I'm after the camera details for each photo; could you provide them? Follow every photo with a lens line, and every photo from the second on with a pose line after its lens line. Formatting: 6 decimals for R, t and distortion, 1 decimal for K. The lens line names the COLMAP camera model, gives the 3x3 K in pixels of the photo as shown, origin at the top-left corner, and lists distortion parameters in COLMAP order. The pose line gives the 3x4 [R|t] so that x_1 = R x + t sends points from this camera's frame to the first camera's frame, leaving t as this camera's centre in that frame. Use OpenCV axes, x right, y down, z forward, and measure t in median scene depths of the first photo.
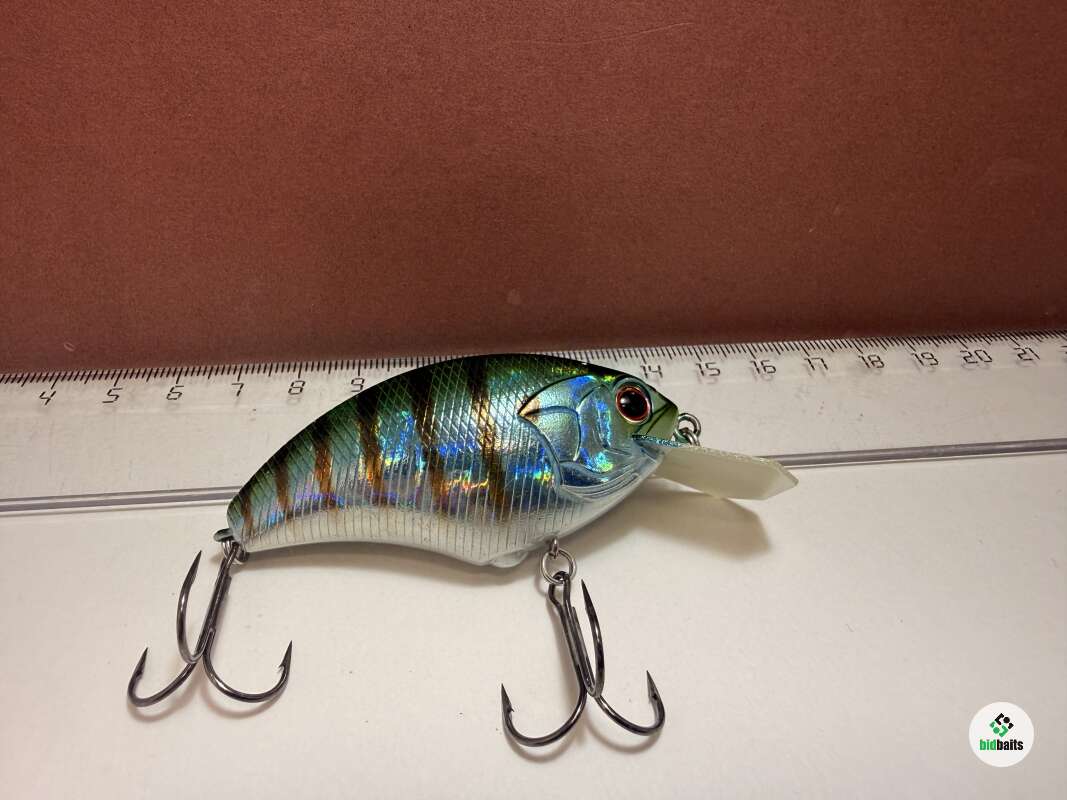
lens RADIAL K [[746.3, 0, 516.6], [0, 746.3, 388.1], [0, 0, 1]] dist [0.008006, -0.004212]
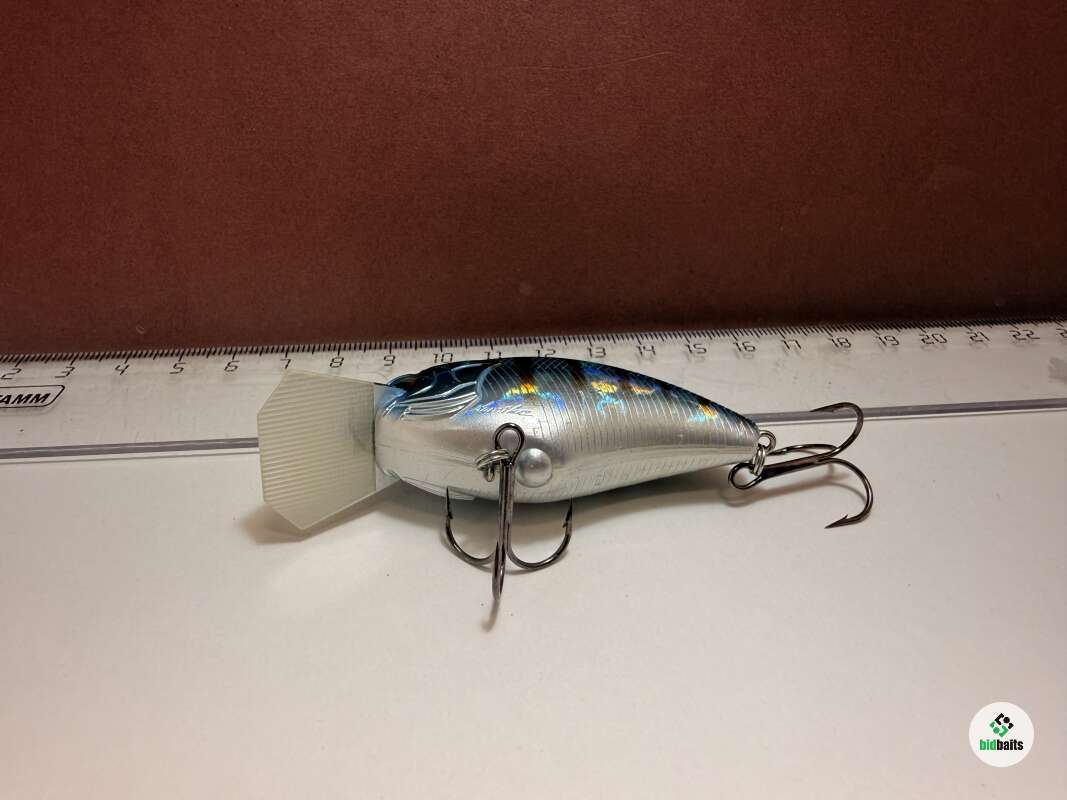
lens RADIAL K [[746.3, 0, 524.5], [0, 746.3, 394.6], [0, 0, 1]] dist [0.008006, -0.004212]
pose [[0.999924, -0.004171, -0.011582, 0.008560], [0.003090, 0.995771, -0.091814, 0.157501], [0.011916, 0.091771, 0.995709, -0.139730]]
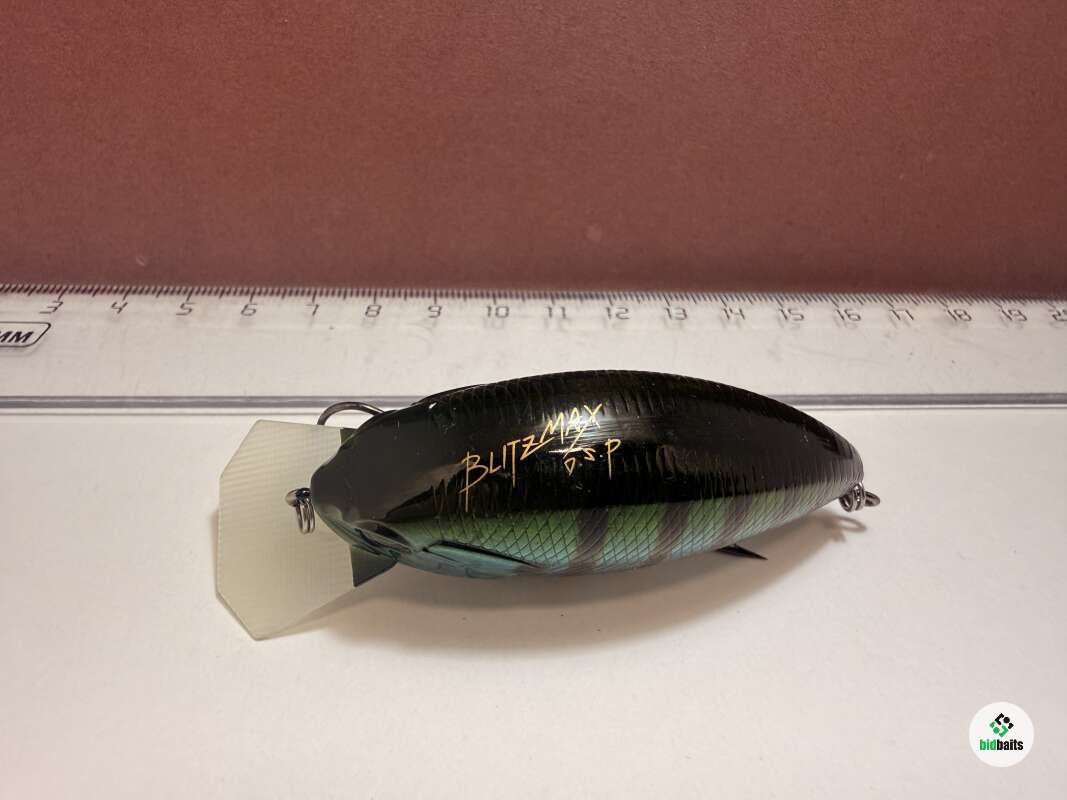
lens RADIAL K [[746.3, 0, 517.3], [0, 746.3, 395.9], [0, 0, 1]] dist [0.008006, -0.004212]
pose [[0.999093, 0.042366, -0.004273, -0.098255], [-0.042490, 0.998477, -0.035196, 0.139010], [0.002775, 0.035345, 0.999371, 0.029314]]
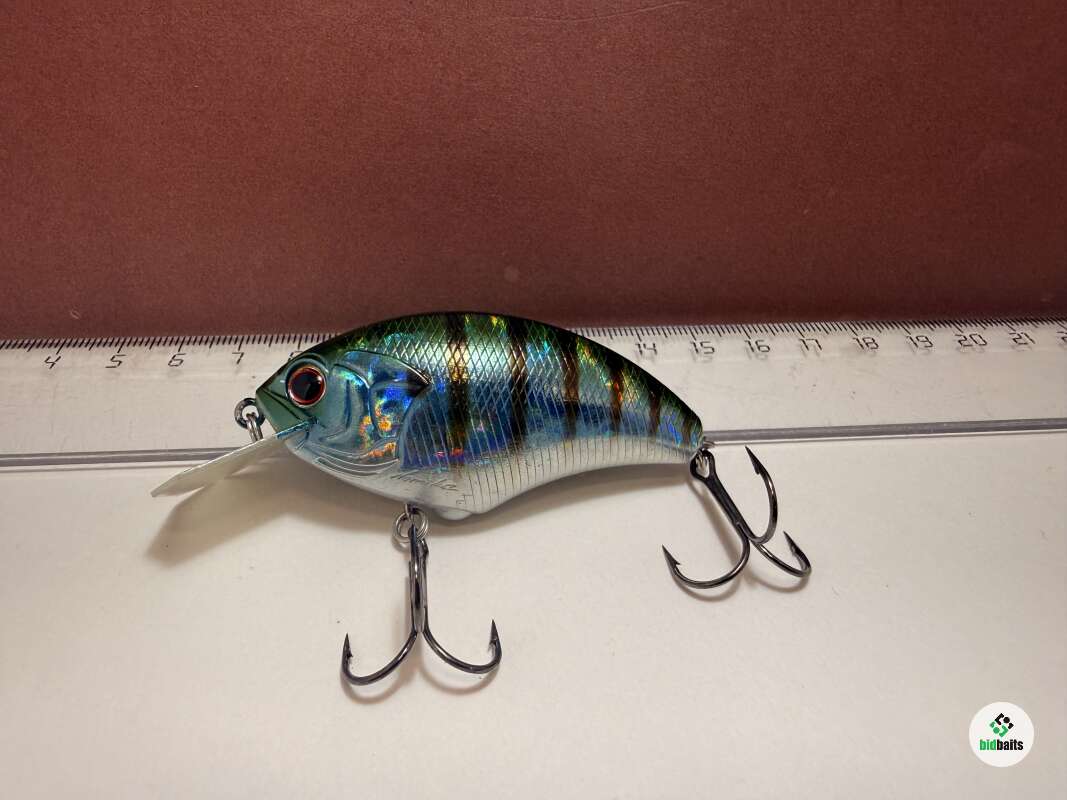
lens RADIAL K [[746.3, 0, 520.2], [0, 746.3, 391.2], [0, 0, 1]] dist [0.008006, -0.004212]
pose [[0.999763, 0.016233, -0.014495, 0.027121], [-0.016532, 0.999648, -0.020753, 0.062422], [0.014153, 0.020988, 0.999680, -0.011676]]
